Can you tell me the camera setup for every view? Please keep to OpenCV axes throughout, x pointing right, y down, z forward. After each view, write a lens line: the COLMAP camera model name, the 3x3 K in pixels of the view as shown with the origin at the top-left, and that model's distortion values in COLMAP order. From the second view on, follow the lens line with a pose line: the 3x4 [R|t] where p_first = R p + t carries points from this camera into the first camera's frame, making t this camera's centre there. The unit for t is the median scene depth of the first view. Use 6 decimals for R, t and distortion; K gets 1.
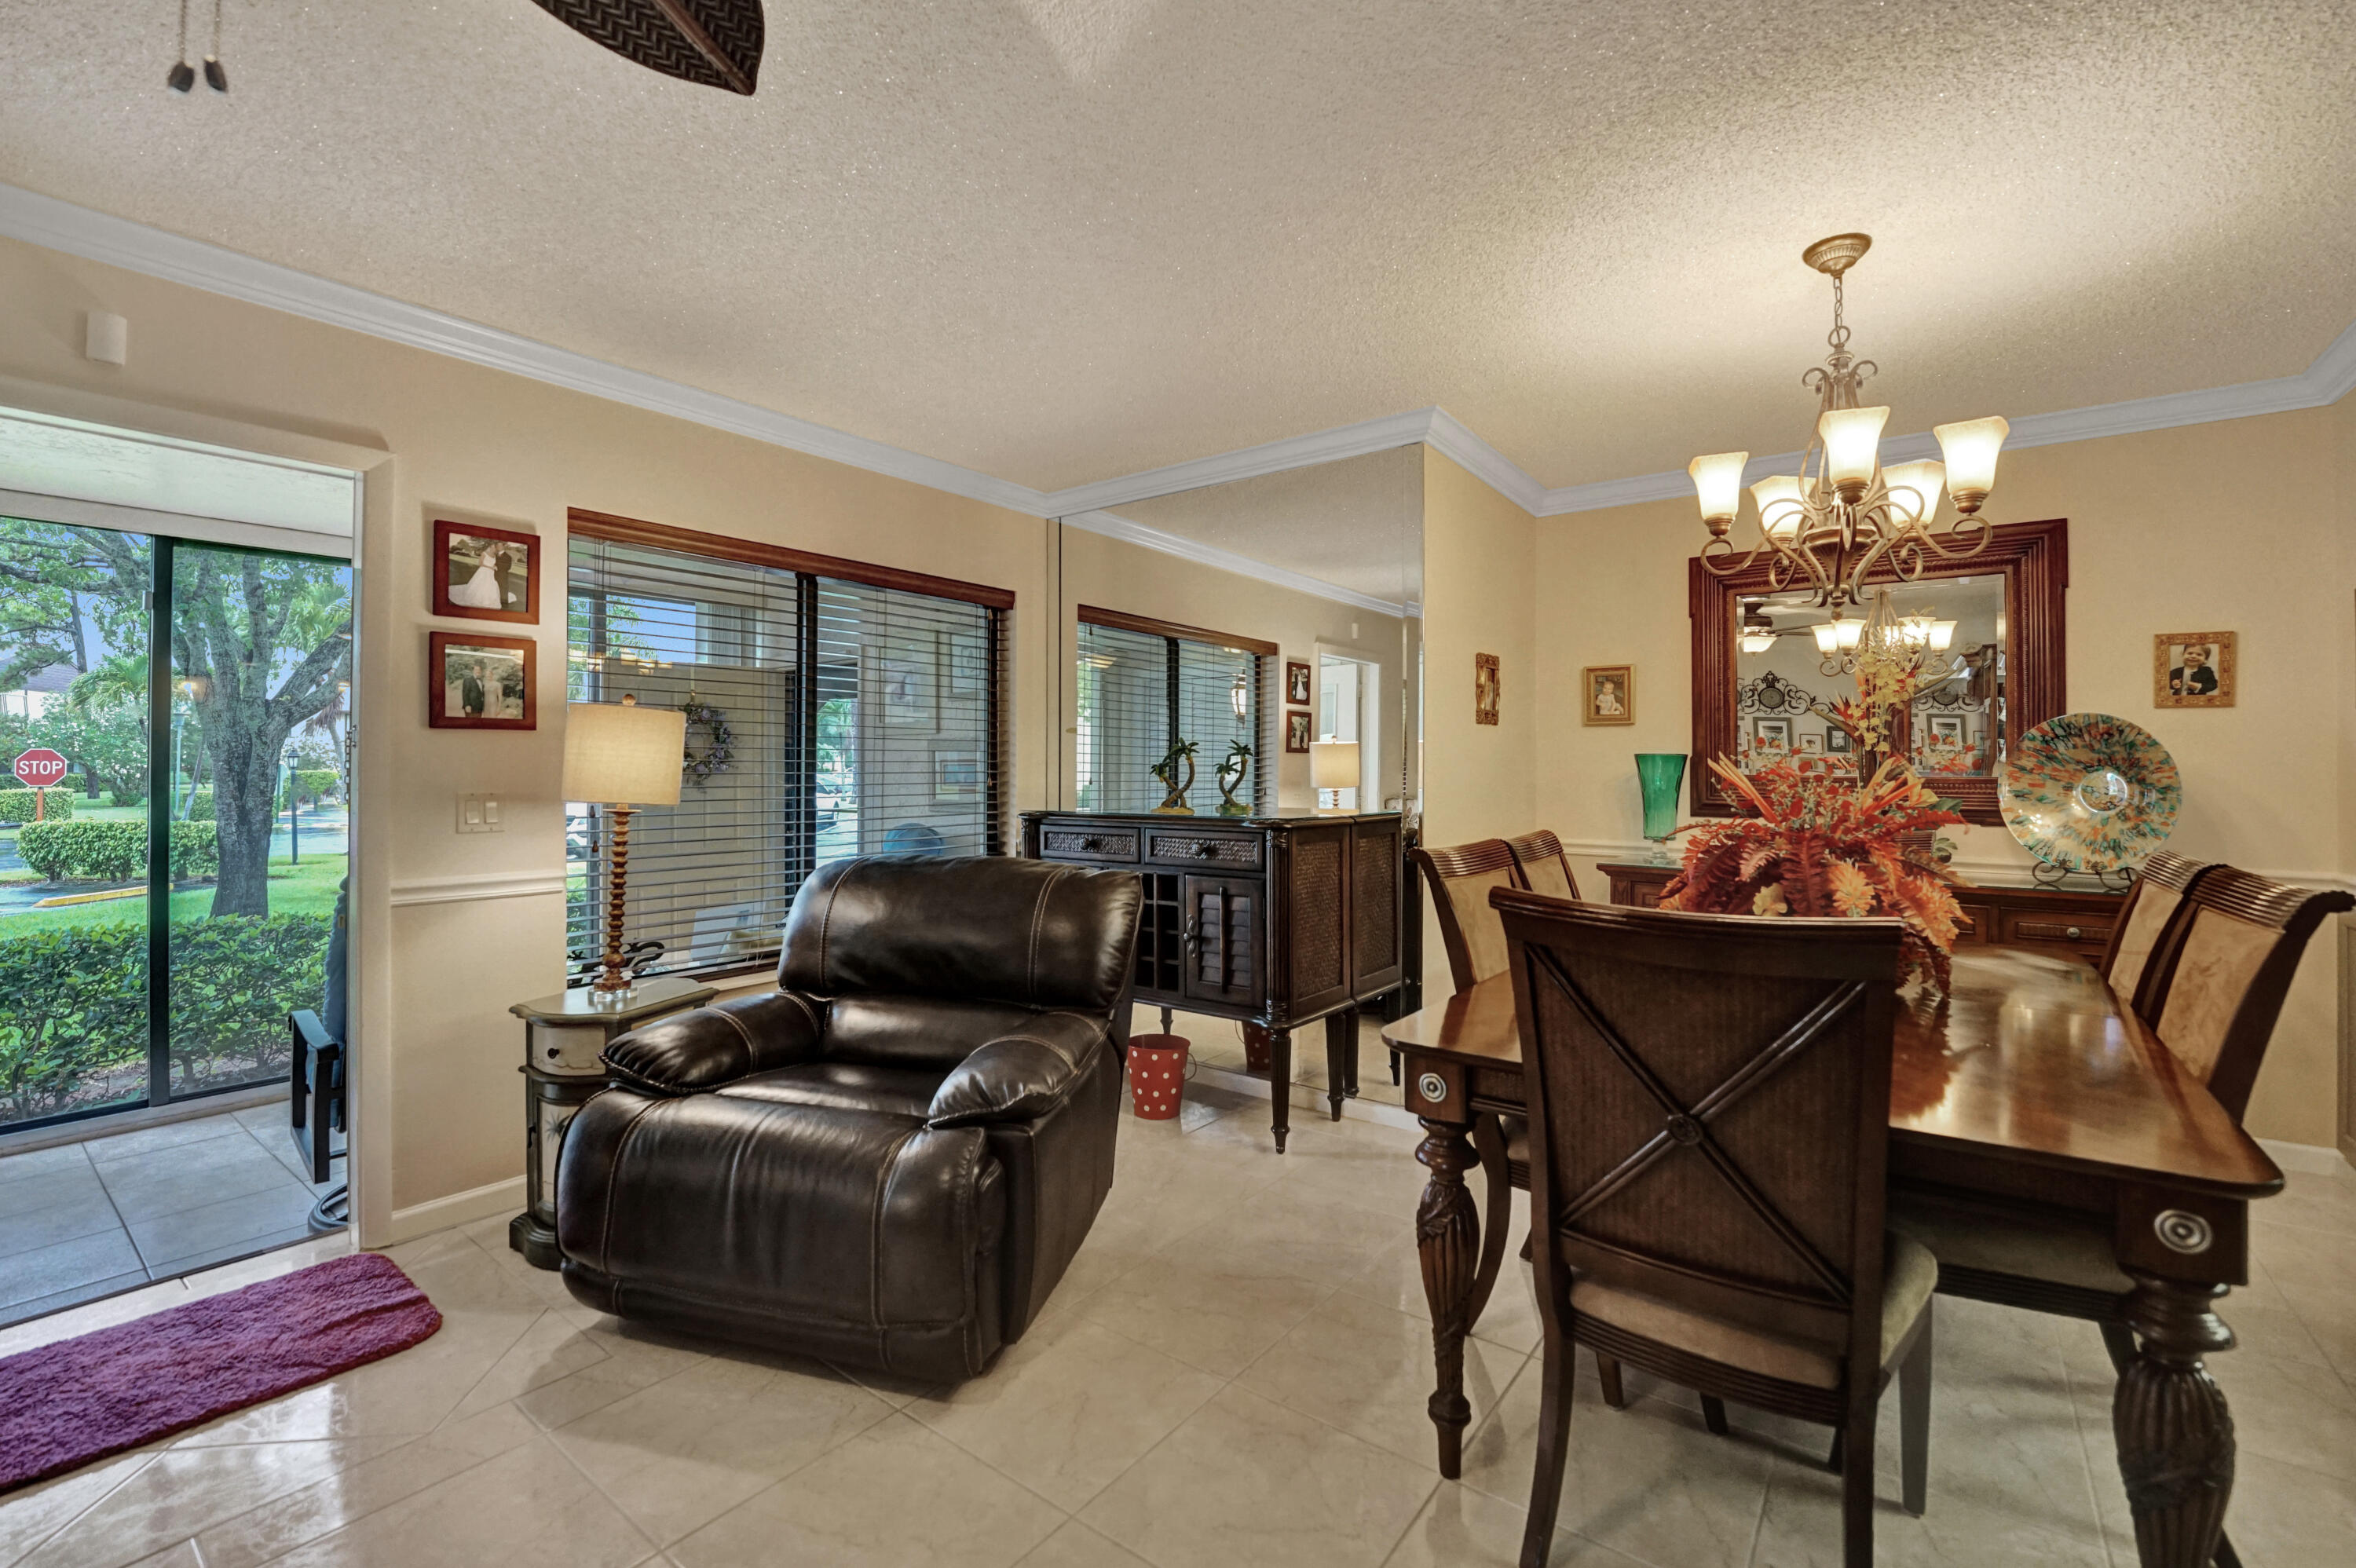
lens RADIAL K [[998.7, 0, 1187.4], [0, 998.7, 810.8], [0, 0, 1]] dist [-0.027872, 0.003246]
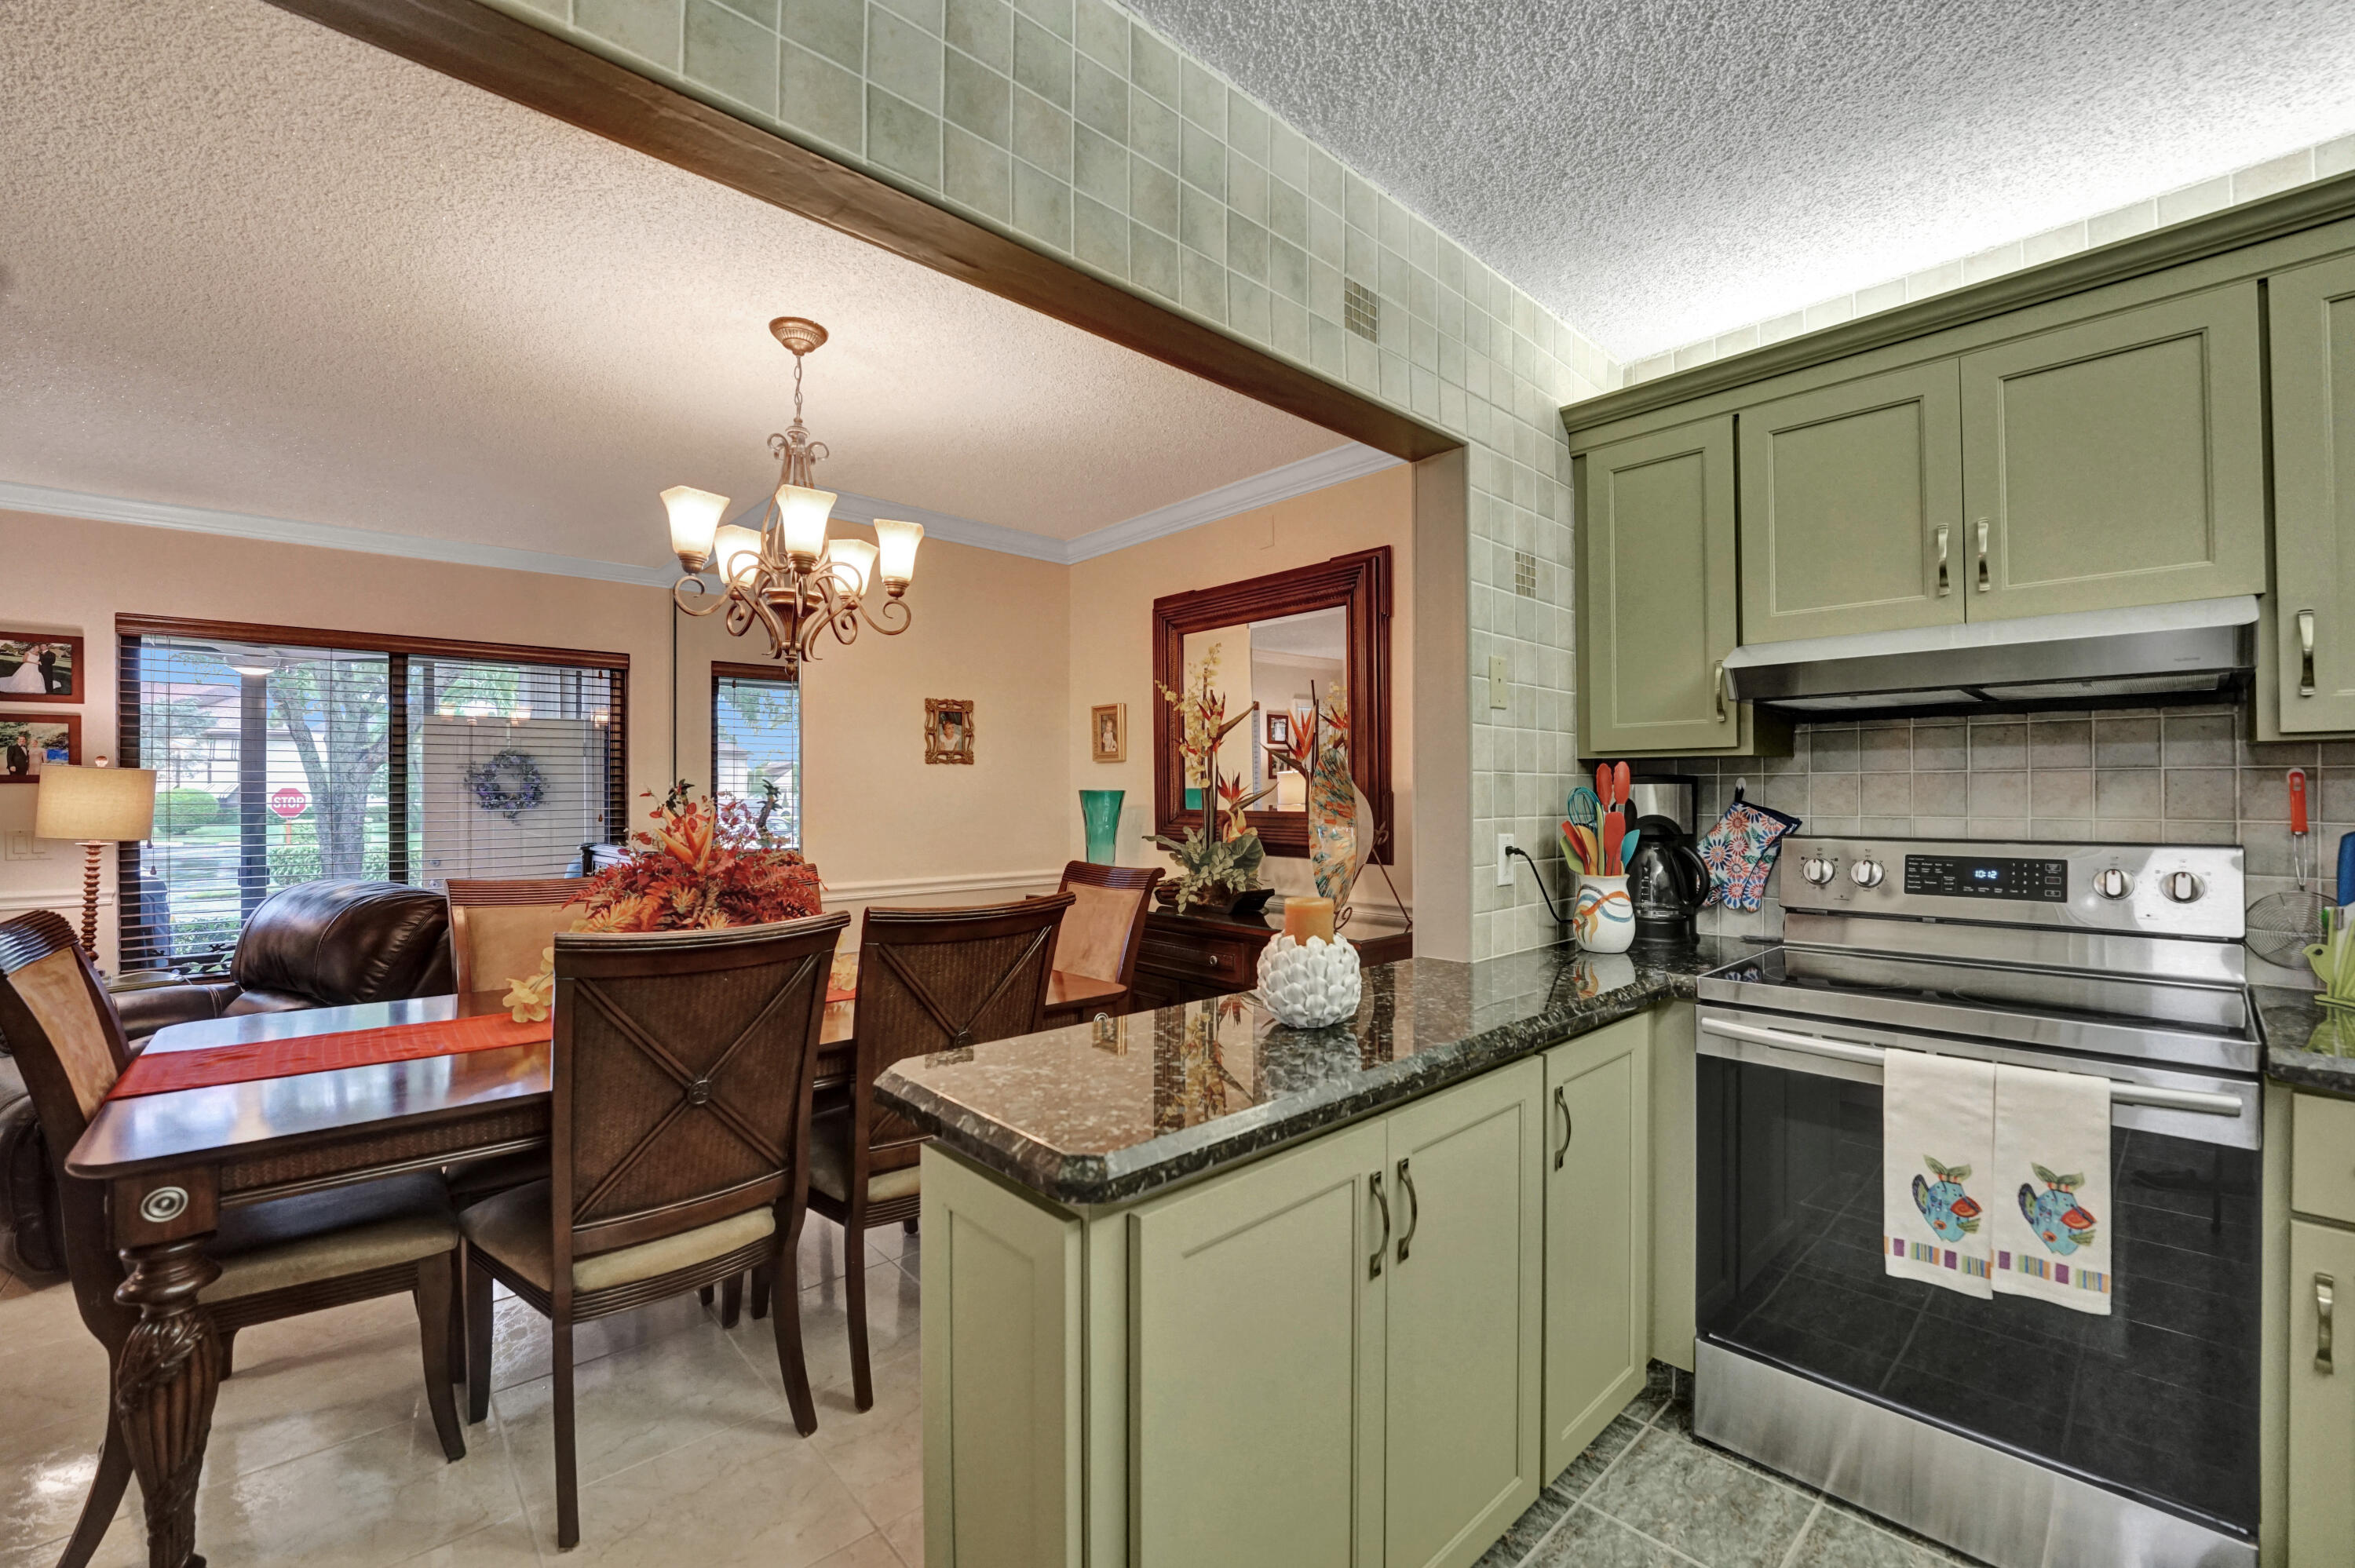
lens RADIAL K [[956.6, 0, 1177.5], [0, 956.6, 784.0], [0, 0, 1]] dist [-0.023370, 0.000199]
pose [[0.985728, -0.009671, -0.168067, 0.907592], [0.000941, 0.998649, -0.051946, -0.013984], [0.168342, 0.051046, 0.984406, 0.029411]]
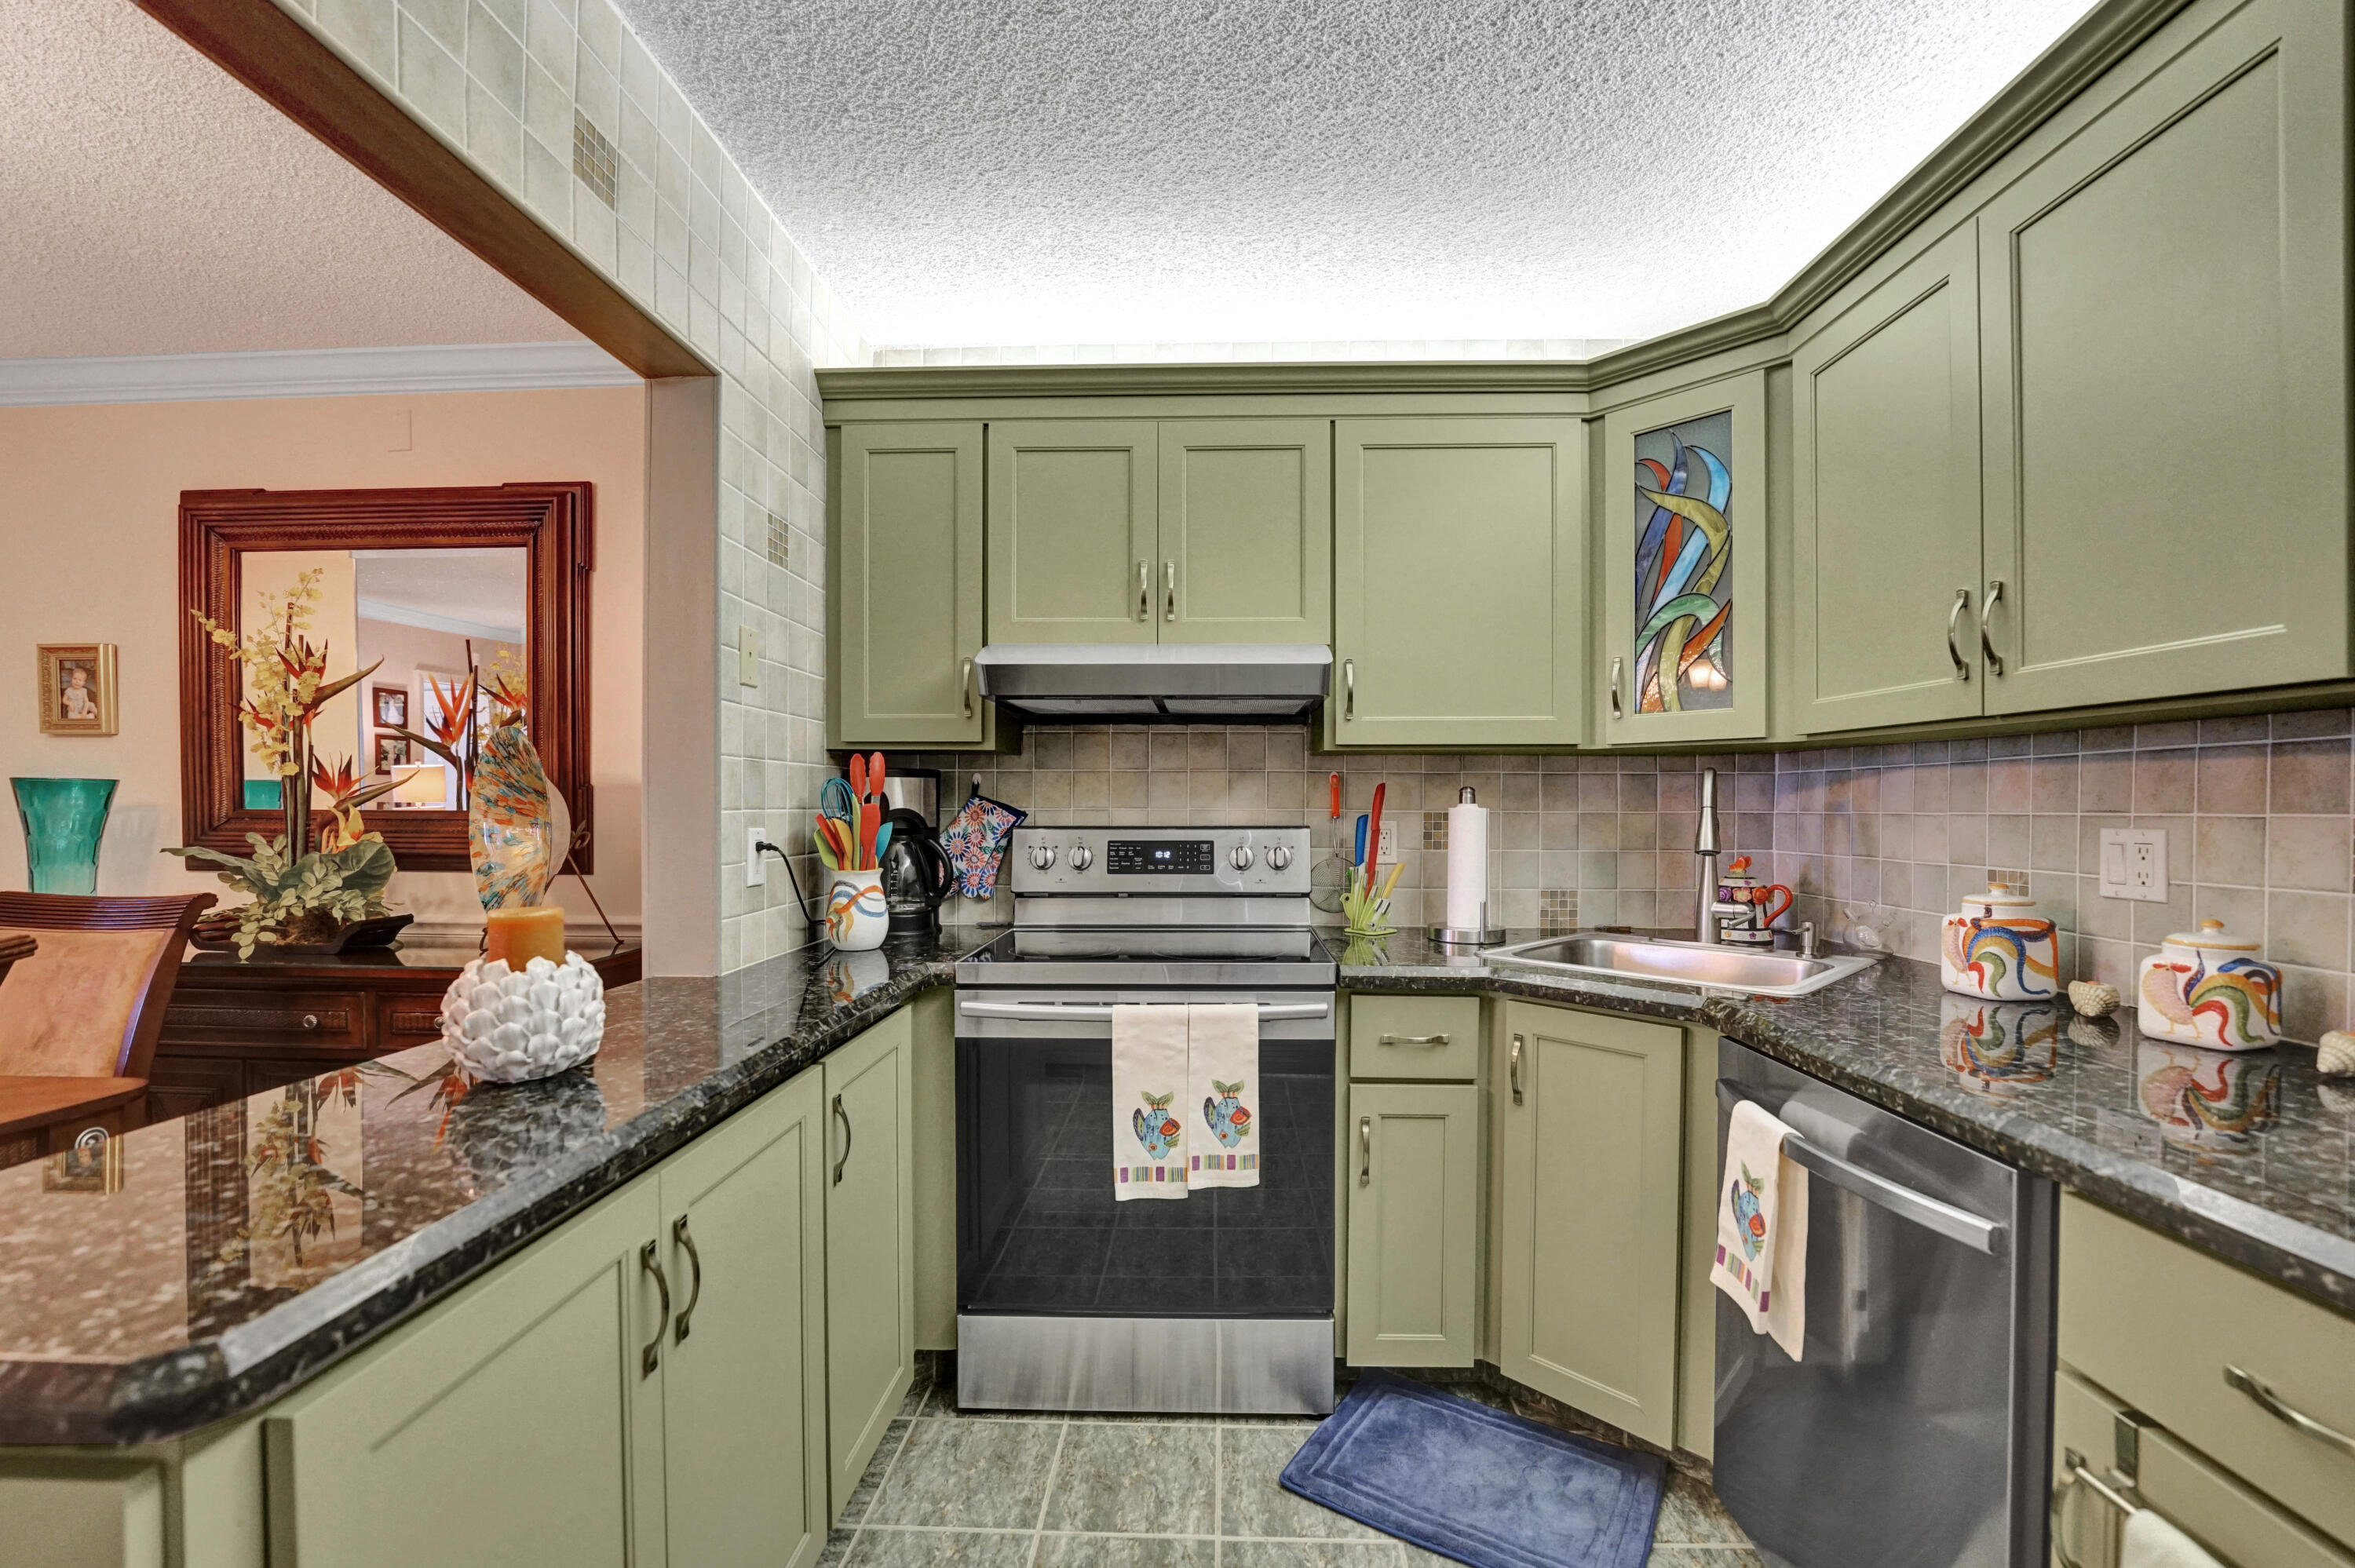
lens RADIAL K [[998.3, 0, 1186.9], [0, 998.3, 810.8], [0, 0, 1]] dist [-0.027872, 0.003246]
pose [[0.807923, -0.007035, 0.589246, 0.873863], [0.025478, 0.999411, -0.023001, -0.003136], [-0.588737, 0.033595, 0.807626, 0.070054]]
